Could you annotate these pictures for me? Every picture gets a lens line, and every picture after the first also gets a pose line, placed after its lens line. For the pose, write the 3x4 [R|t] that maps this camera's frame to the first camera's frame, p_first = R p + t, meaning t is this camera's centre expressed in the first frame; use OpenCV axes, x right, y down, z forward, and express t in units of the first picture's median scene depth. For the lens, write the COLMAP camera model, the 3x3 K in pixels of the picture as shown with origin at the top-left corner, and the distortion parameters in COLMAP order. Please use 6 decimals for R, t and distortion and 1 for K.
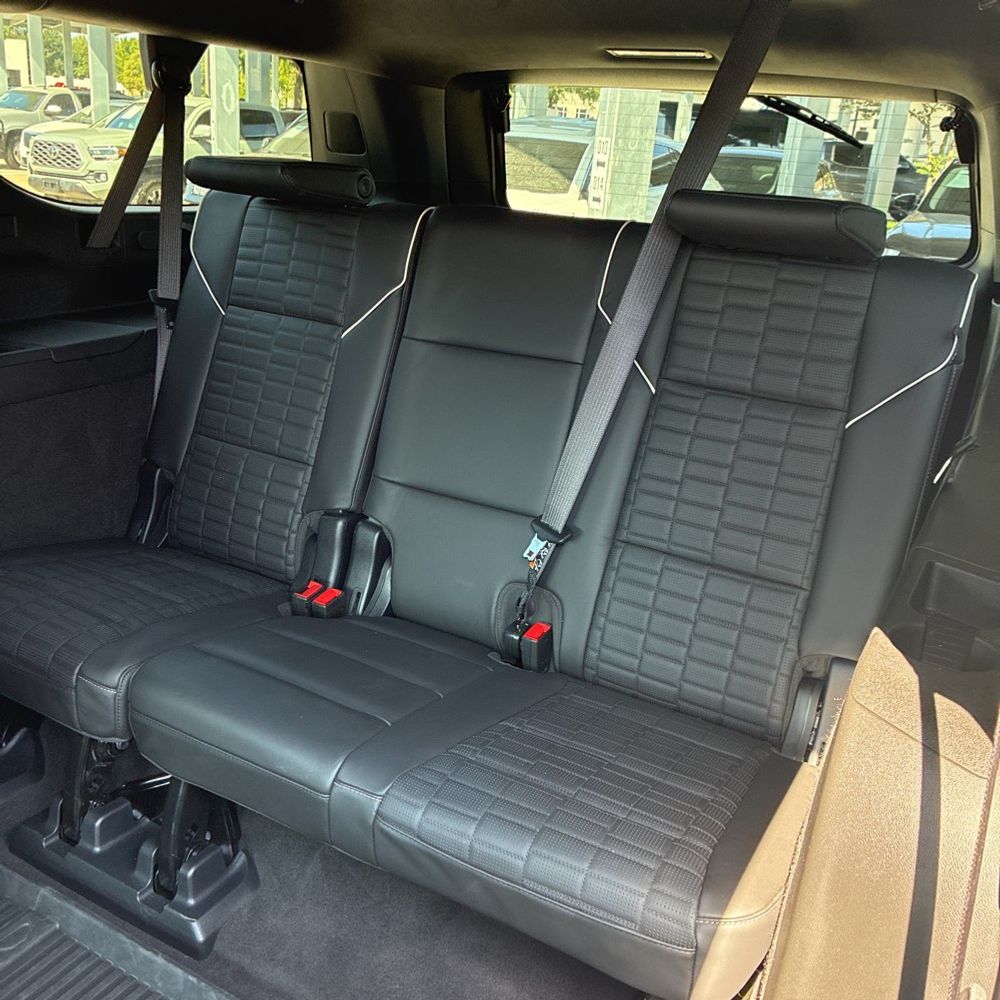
lens RADIAL K [[1018.3, 0, 498.0], [0, 1018.3, 497.0], [0, 0, 1]] dist [0.016817, 0.000000]
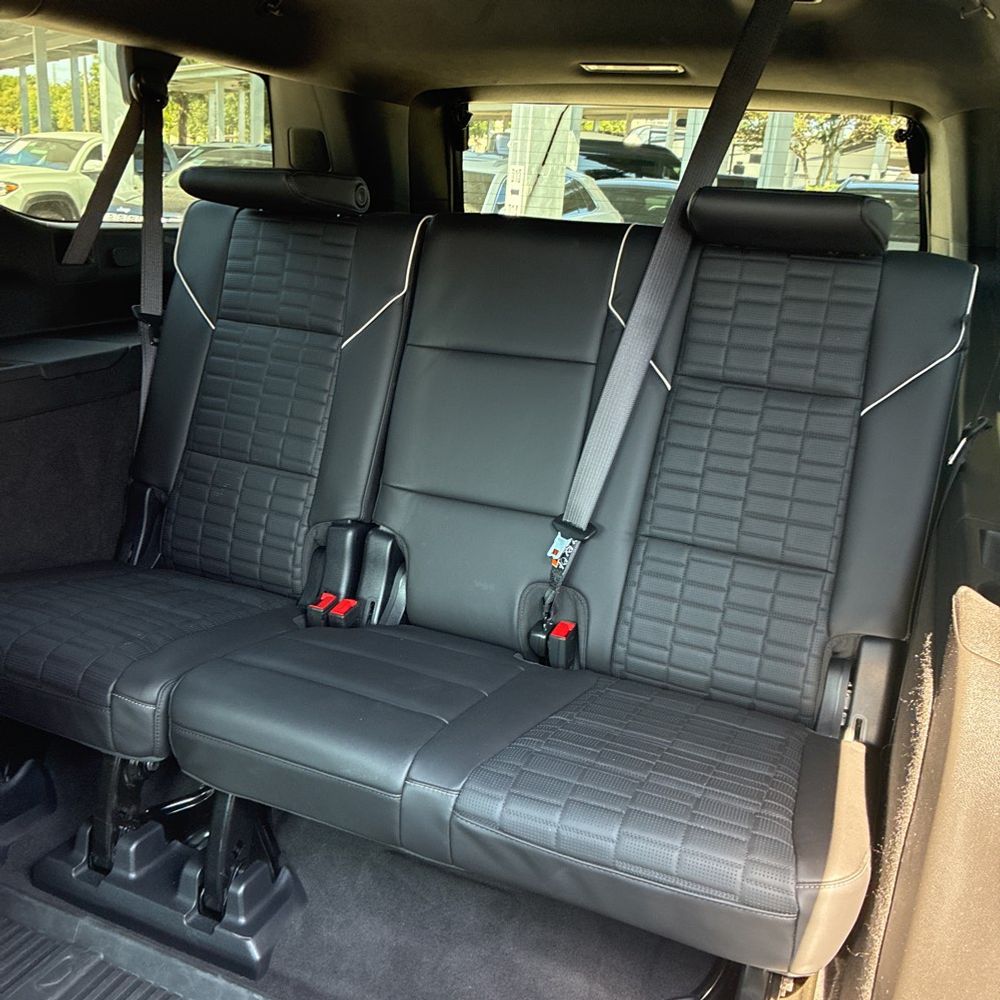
lens RADIAL K [[1018.3, 0, 495.5], [0, 1018.3, 504.3], [0, 0, 1]] dist [0.016817, 0.000000]
pose [[0.994870, -0.038057, 0.093734, -0.122216], [0.040354, 0.998927, -0.022731, 0.029538], [-0.092768, 0.026397, 0.995338, 0.002140]]
